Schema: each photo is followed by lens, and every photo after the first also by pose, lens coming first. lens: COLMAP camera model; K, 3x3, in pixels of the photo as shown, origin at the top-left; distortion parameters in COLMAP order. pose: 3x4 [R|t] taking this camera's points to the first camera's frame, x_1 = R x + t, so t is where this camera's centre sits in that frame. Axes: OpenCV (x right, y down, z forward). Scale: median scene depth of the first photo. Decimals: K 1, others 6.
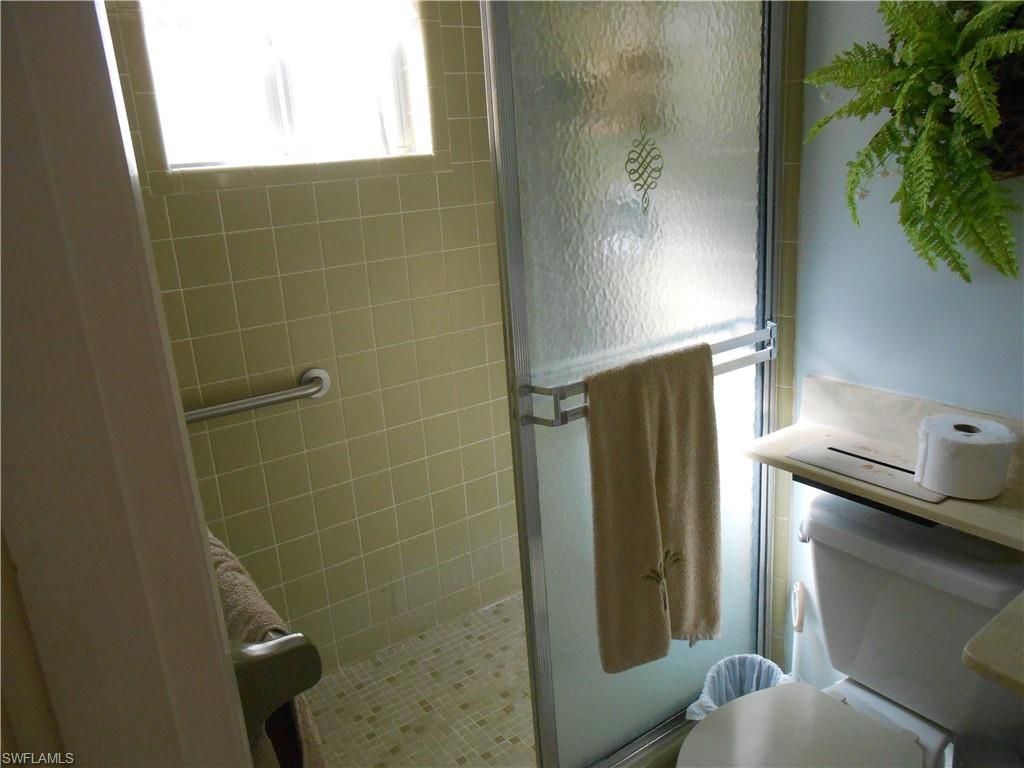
lens RADIAL K [[807.0, 0, 513.8], [0, 807.0, 384.8], [0, 0, 1]] dist [-0.031599, 0.063986]
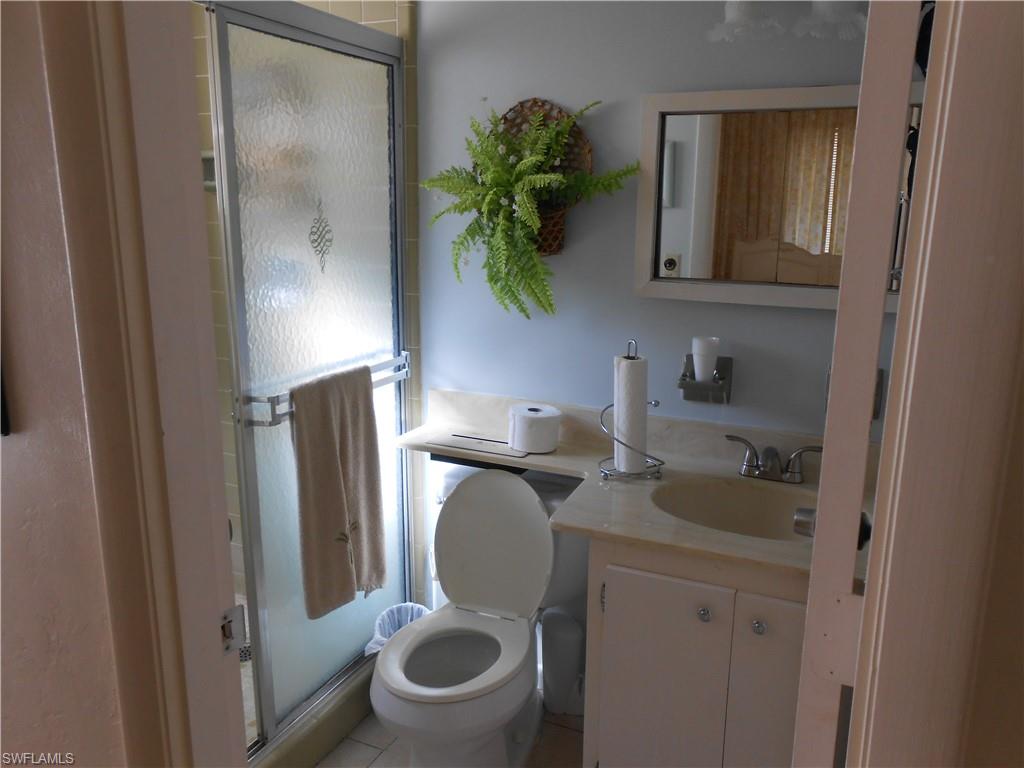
lens RADIAL K [[807.0, 0, 513.9], [0, 807.0, 385.4], [0, 0, 1]] dist [-0.031599, 0.063986]
pose [[0.864990, -0.039685, 0.500217, -0.252603], [0.078601, 0.995278, -0.056959, 0.087125], [-0.495594, 0.088587, 0.864025, -0.340138]]
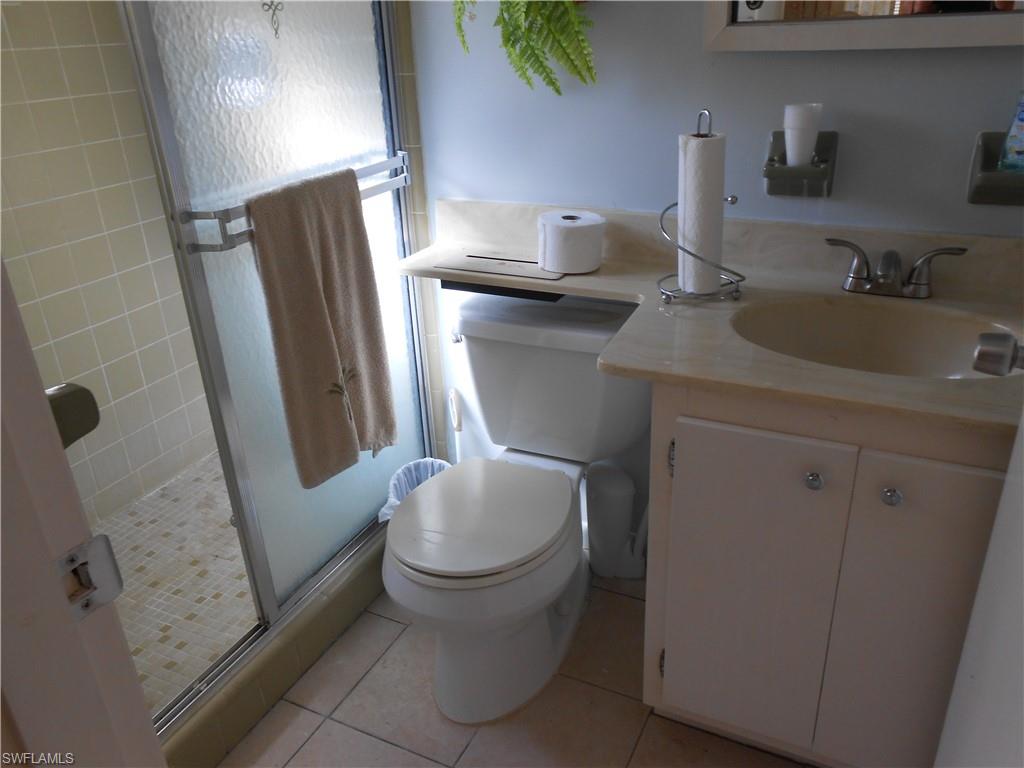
lens RADIAL K [[807.0, 0, 511.3], [0, 807.0, 383.9], [0, 0, 1]] dist [-0.031599, 0.063986]
pose [[0.879136, -0.172904, 0.444100, -0.102518], [0.120461, 0.982226, 0.143951, 0.107818], [-0.461096, -0.073055, 0.884338, -0.063214]]
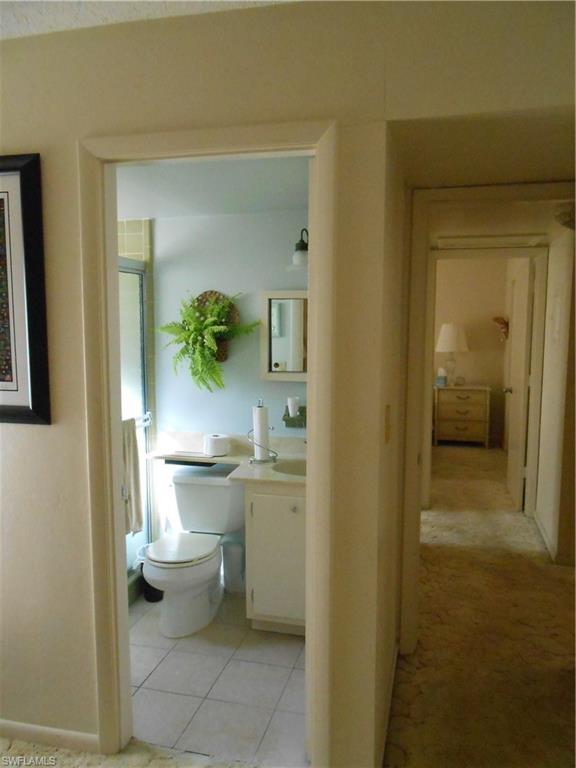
lens RADIAL K [[605.2, 0, 288.8], [0, 605.2, 382.5], [0, 0, 1]] dist [-0.031599, 0.063986]
pose [[0.760547, 0.005005, 0.649263, -0.776687], [0.136467, 0.976401, -0.167384, 0.278616], [-0.634779, 0.215906, 0.741916, -1.018686]]
